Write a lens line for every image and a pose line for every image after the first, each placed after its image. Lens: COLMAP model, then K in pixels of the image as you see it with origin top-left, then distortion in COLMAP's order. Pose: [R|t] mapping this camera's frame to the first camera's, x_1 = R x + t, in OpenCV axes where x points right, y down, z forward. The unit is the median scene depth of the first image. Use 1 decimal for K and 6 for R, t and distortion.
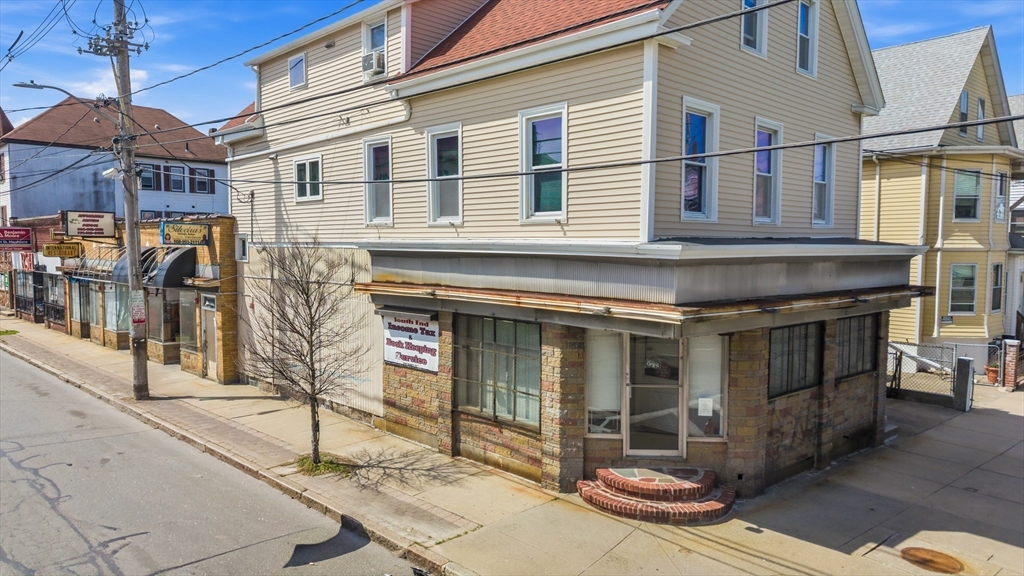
lens RADIAL K [[685.0, 0, 513.8], [0, 685.0, 297.4], [0, 0, 1]] dist [0.015486, -0.010580]
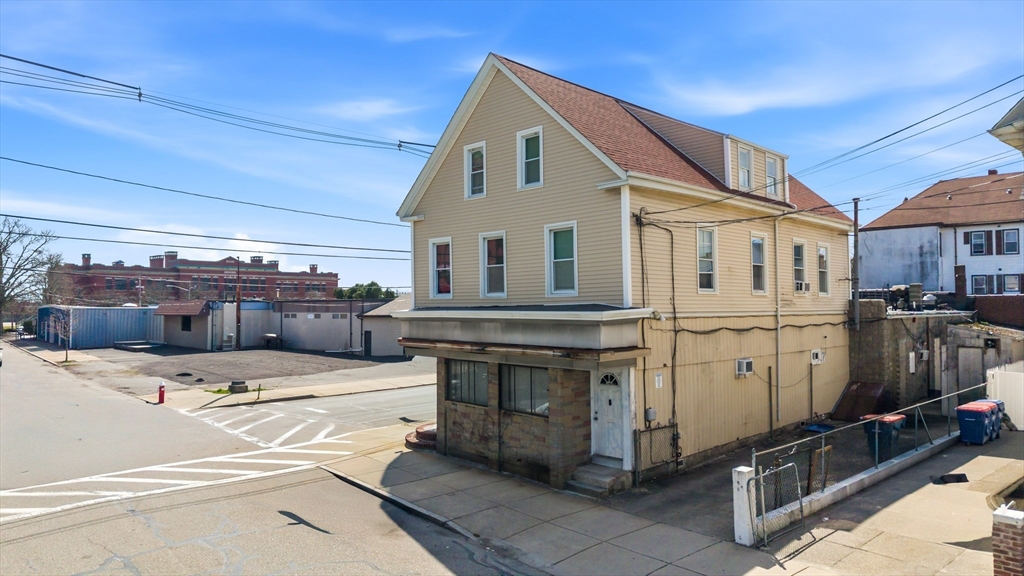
lens RADIAL K [[685.0, 0, 512.1], [0, 685.0, 290.2], [0, 0, 1]] dist [0.015486, -0.010580]
pose [[0.011169, -0.026722, -0.999581, 1.739115], [-0.071922, 0.997032, -0.027457, -0.075366], [0.997348, 0.072199, 0.009214, 0.935389]]
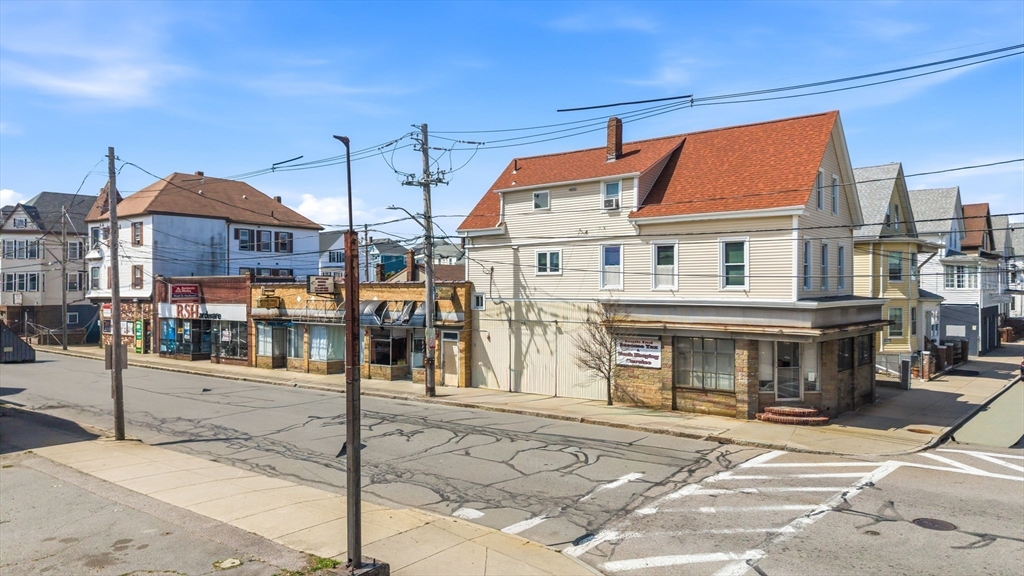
lens RADIAL K [[685.0, 0, 509.4], [0, 685.0, 296.3], [0, 0, 1]] dist [0.015486, -0.010580]
pose [[0.991938, -0.007381, 0.126509, -0.755027], [0.015453, 0.997898, -0.062942, 0.023989], [-0.125778, 0.064390, 0.989967, -0.832132]]
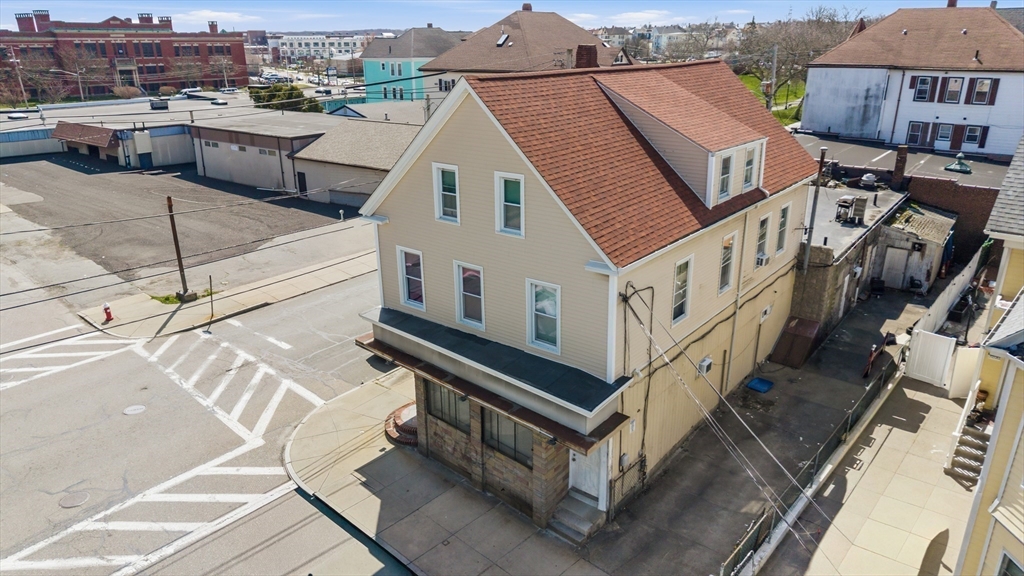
lens RADIAL K [[685.0, 0, 508.7], [0, 685.0, 289.1], [0, 0, 1]] dist [0.015486, -0.010580]
pose [[0.114799, 0.335070, -0.935173, 1.631726], [-0.069855, 0.941790, 0.328865, -0.634700], [0.990930, 0.027574, 0.131523, 0.802436]]
